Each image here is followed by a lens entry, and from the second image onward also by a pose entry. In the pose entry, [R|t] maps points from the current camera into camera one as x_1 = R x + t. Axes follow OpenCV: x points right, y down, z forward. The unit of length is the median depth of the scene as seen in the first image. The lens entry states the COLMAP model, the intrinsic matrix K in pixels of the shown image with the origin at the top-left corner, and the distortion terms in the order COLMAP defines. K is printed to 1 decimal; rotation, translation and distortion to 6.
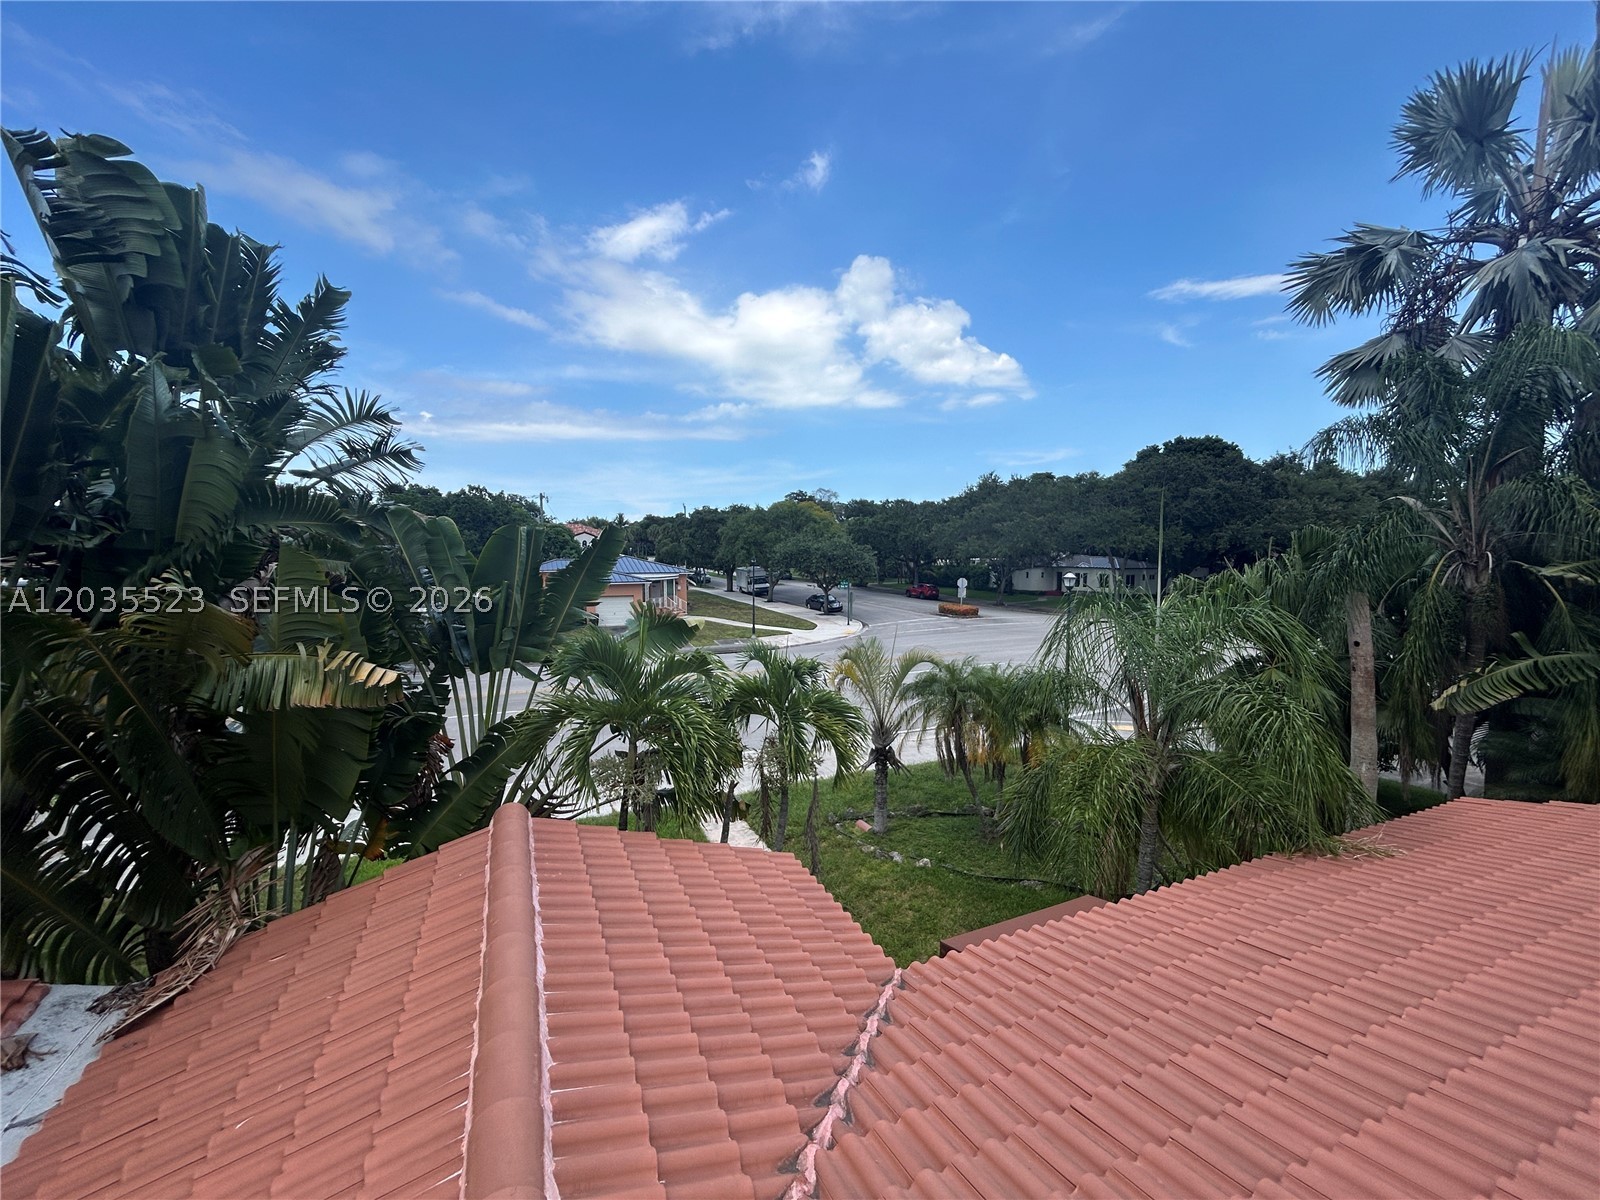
lens RADIAL K [[650.4, 0, 798.2], [0, 650.4, 596.2], [0, 0, 1]] dist [-0.000182, 0.000606]
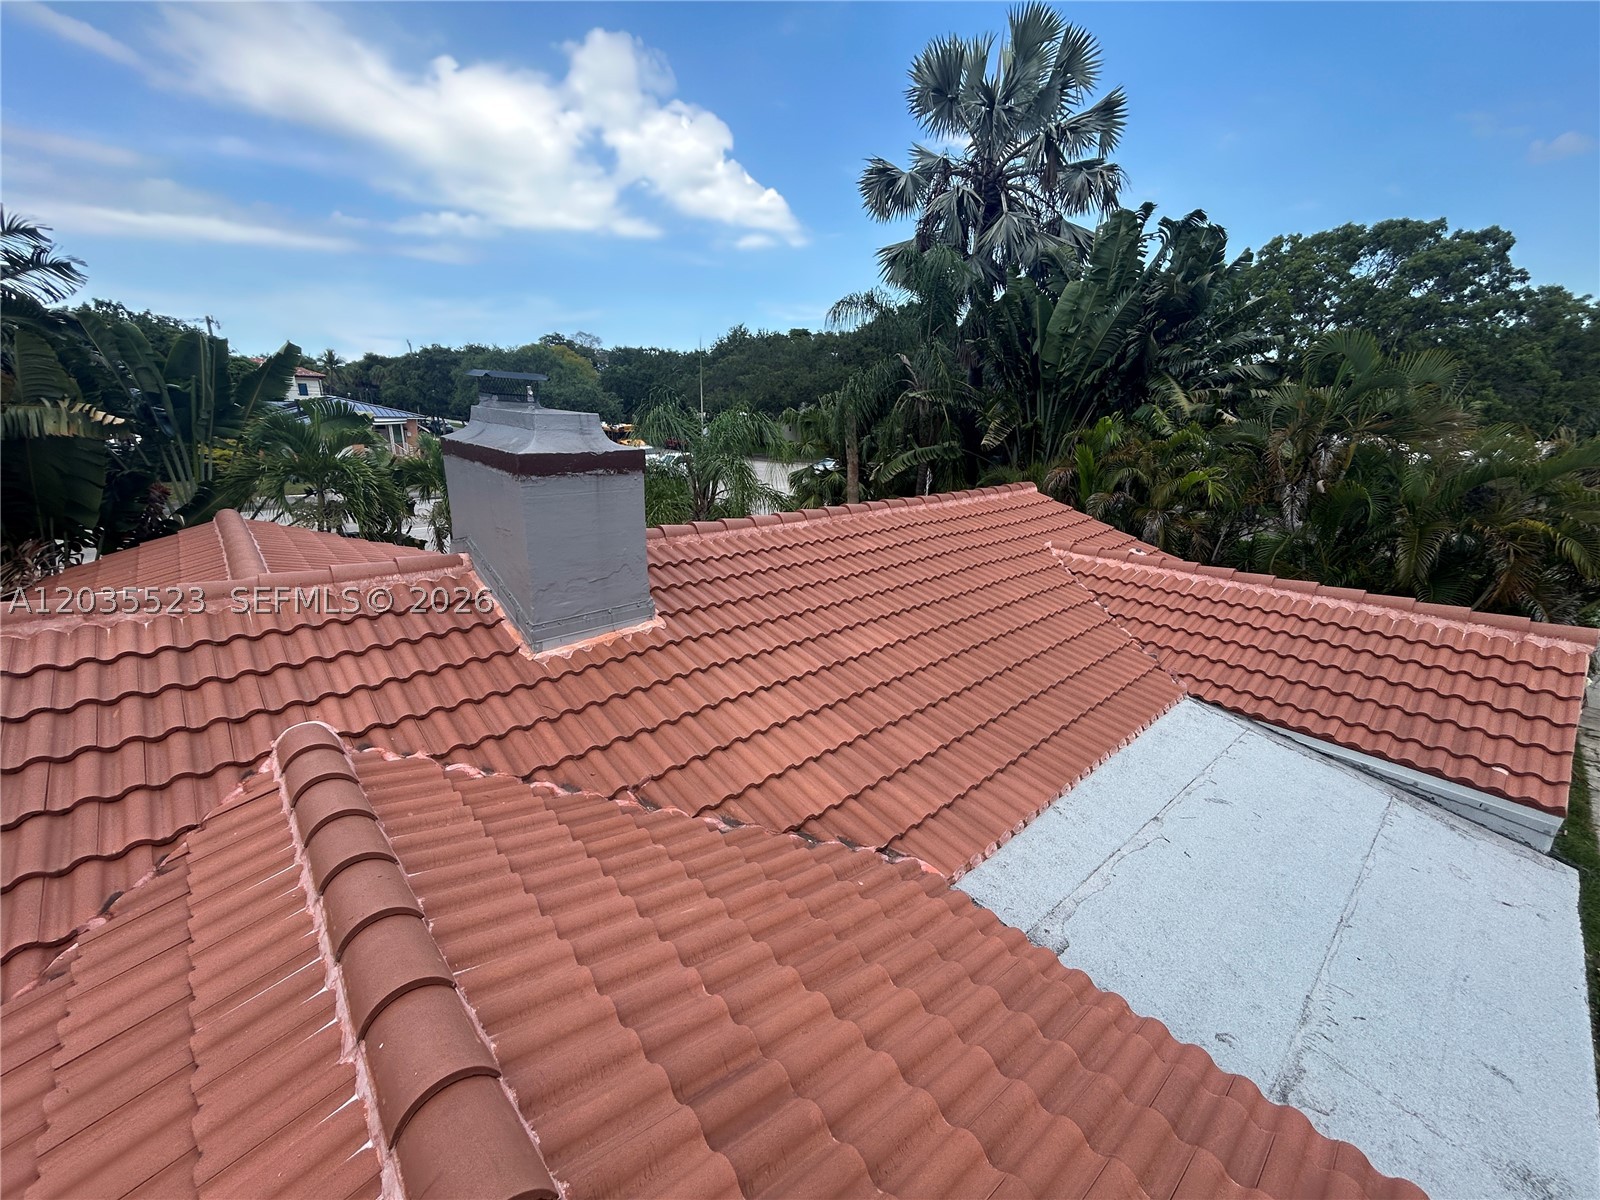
lens RADIAL K [[650.4, 0, 798.7], [0, 650.4, 599.4], [0, 0, 1]] dist [-0.000182, 0.000606]
pose [[0.945865, -0.069402, 0.317054, 0.251343], [-0.000750, 0.976400, 0.215969, 0.119790], [-0.324560, -0.204515, 0.923490, -0.671704]]
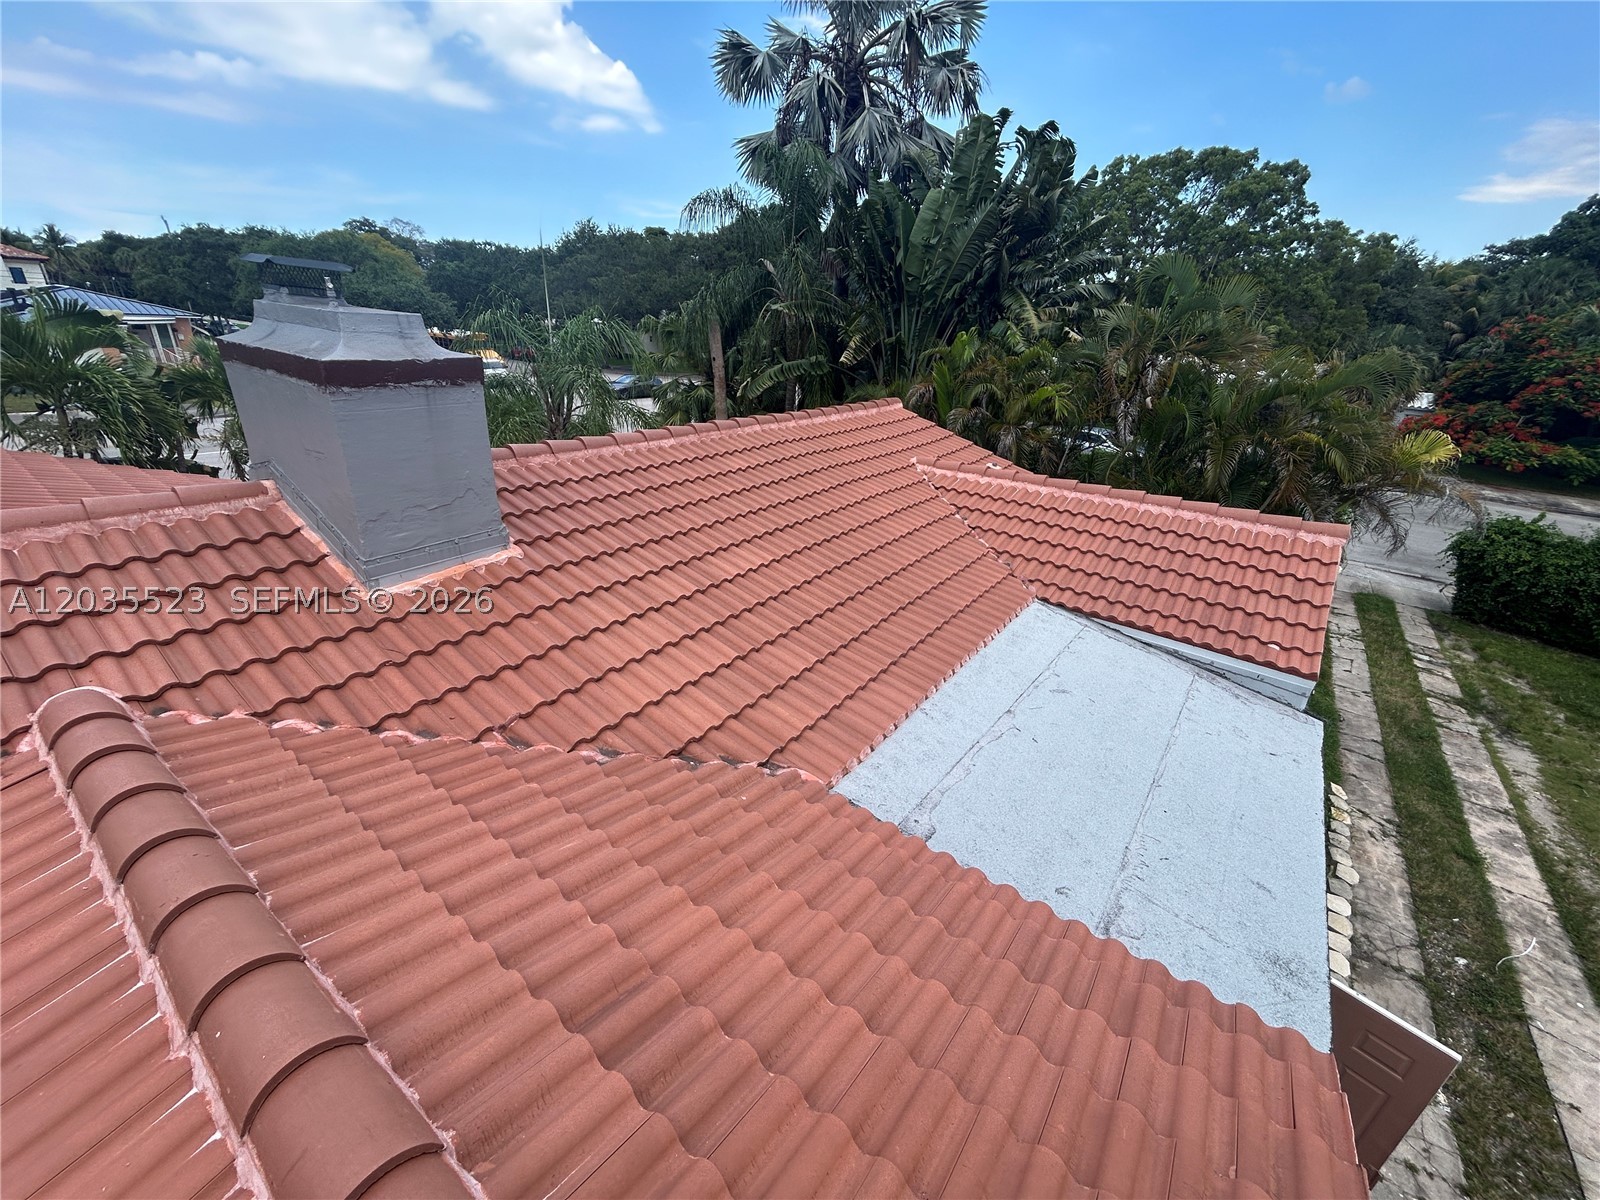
lens RADIAL K [[650.4, 0, 799.2], [0, 650.4, 599.8], [0, 0, 1]] dist [-0.000182, 0.000606]
pose [[0.864688, -0.157627, 0.476937, 0.256625], [-0.011096, 0.943262, 0.331863, 0.122153], [-0.502187, -0.292250, 0.813878, -0.665008]]
